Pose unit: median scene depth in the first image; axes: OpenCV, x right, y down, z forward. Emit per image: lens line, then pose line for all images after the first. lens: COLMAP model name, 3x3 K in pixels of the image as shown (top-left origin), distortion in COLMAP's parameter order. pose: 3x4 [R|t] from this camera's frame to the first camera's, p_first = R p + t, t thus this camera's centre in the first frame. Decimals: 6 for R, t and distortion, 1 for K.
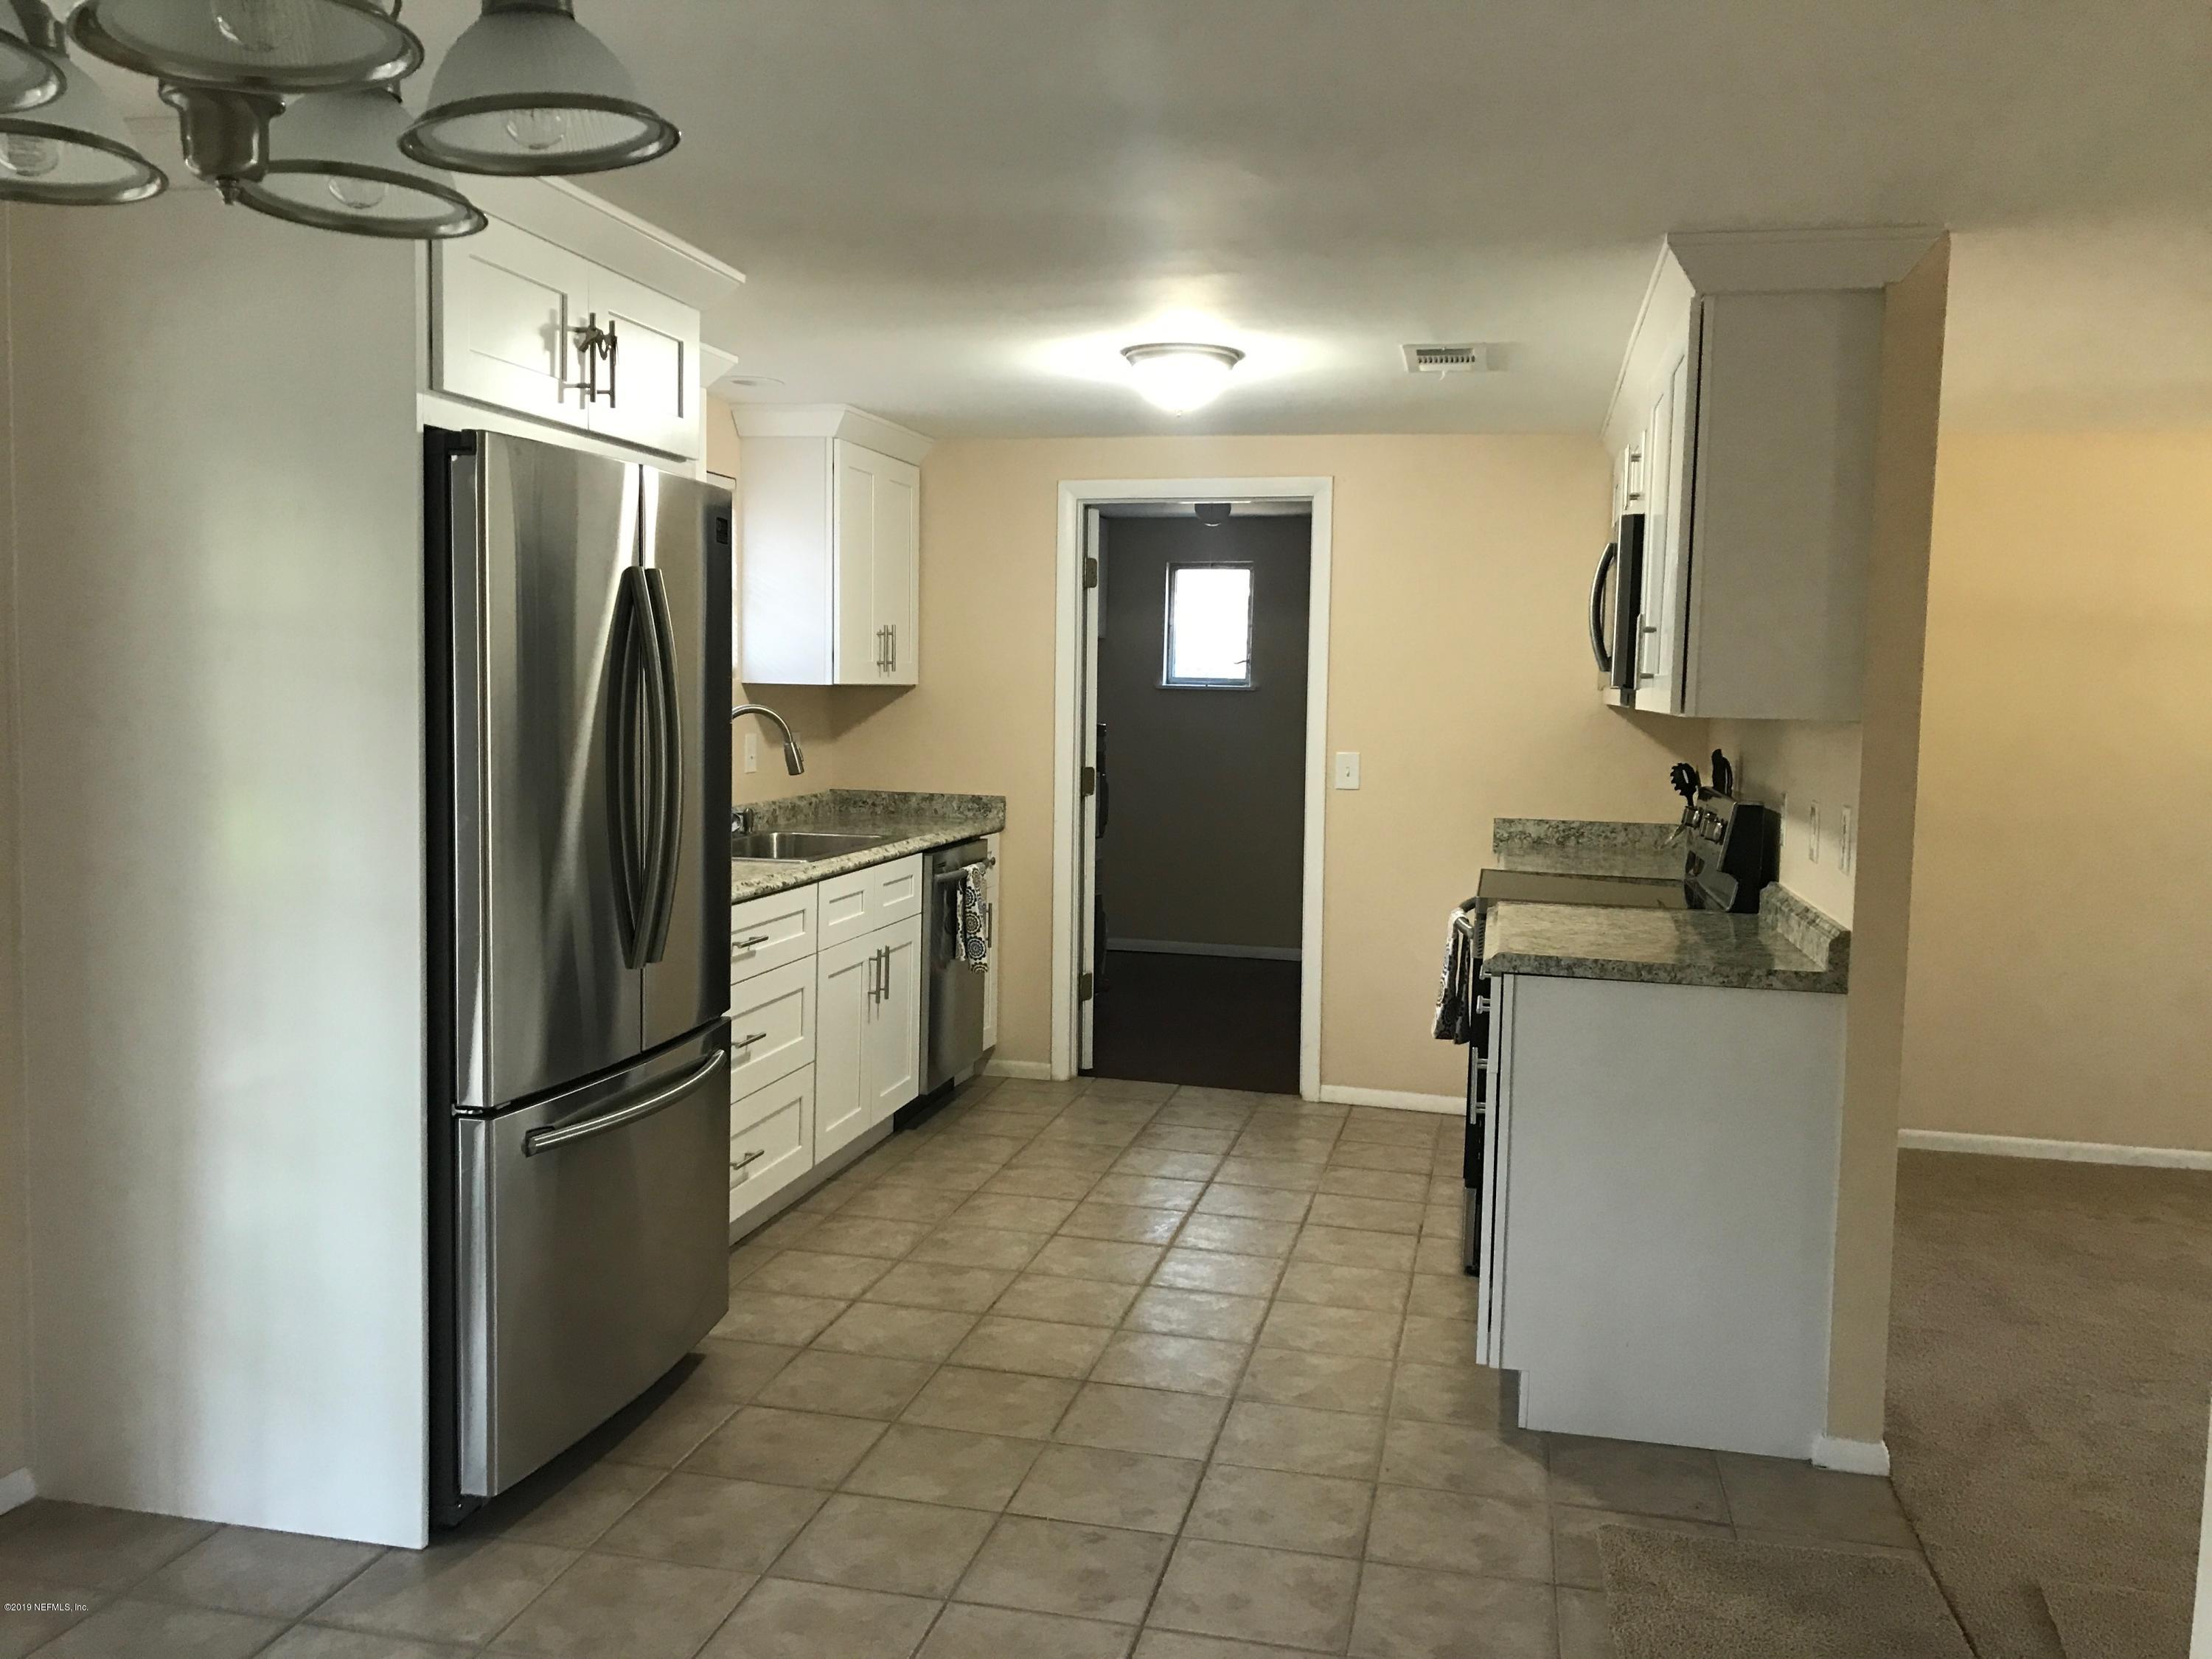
lens RADIAL K [[1862.0, 0, 1106.0], [0, 1862.0, 829.5], [0, 0, 1]] dist [0.011707, 0.007524]
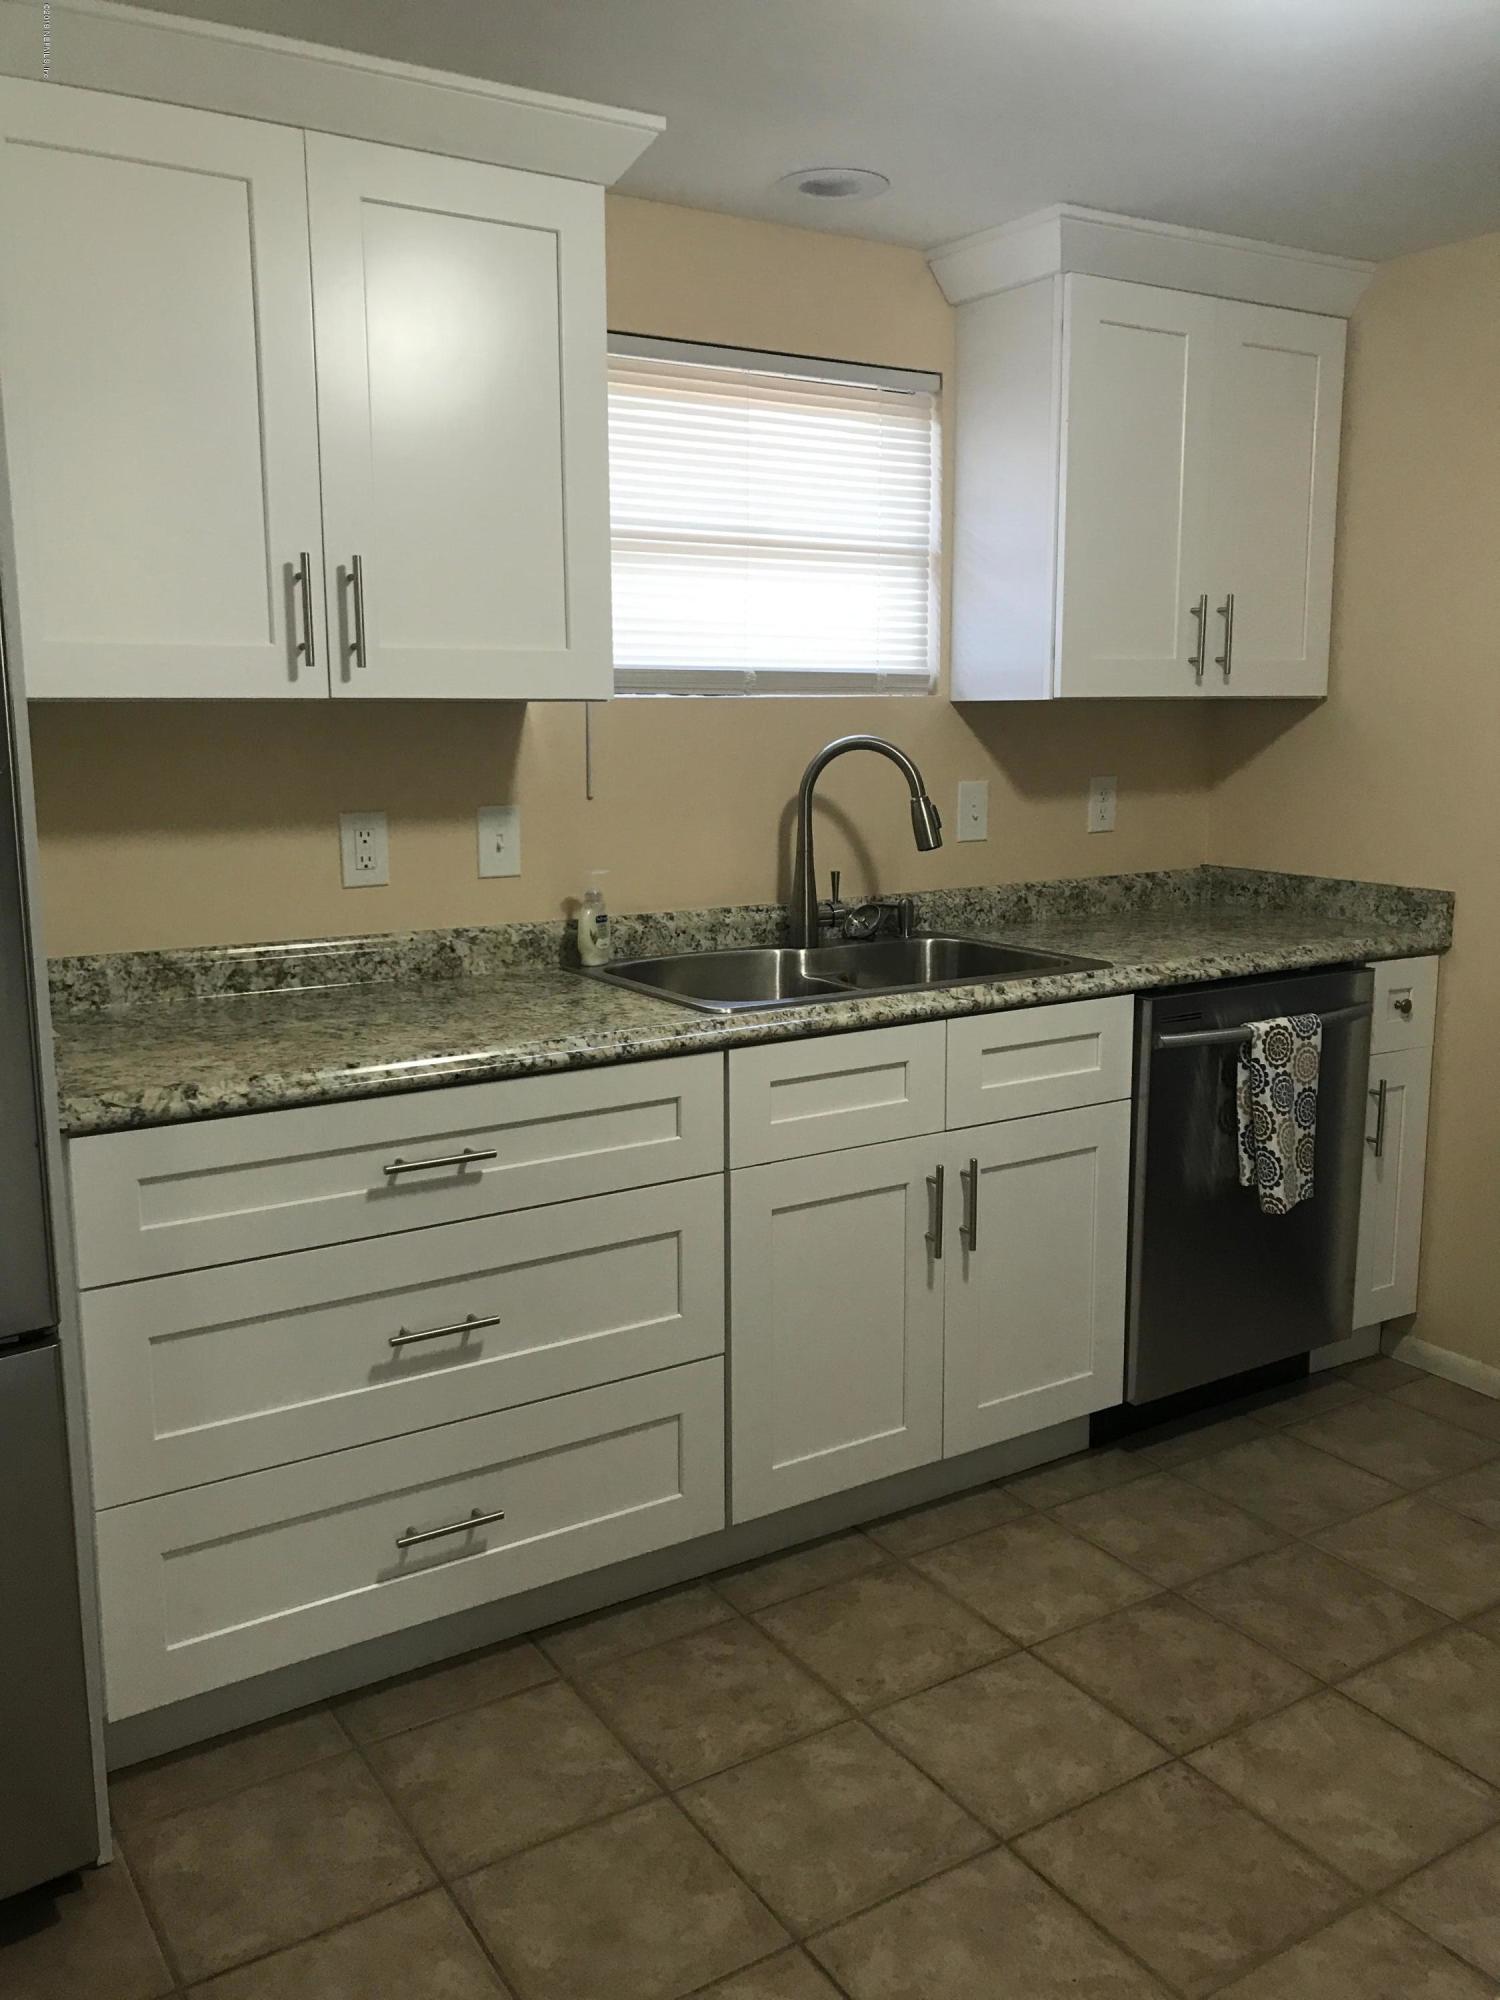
lens RADIAL K [[1683.6, 0, 756.8], [0, 1683.6, 979.0], [0, 0, 1]] dist [0.011707, 0.007524]
pose [[0.710458, 0.097164, -0.697000, 0.177500], [-0.041062, 0.994459, 0.096775, -0.037249], [0.702541, -0.040134, 0.710511, 0.553442]]
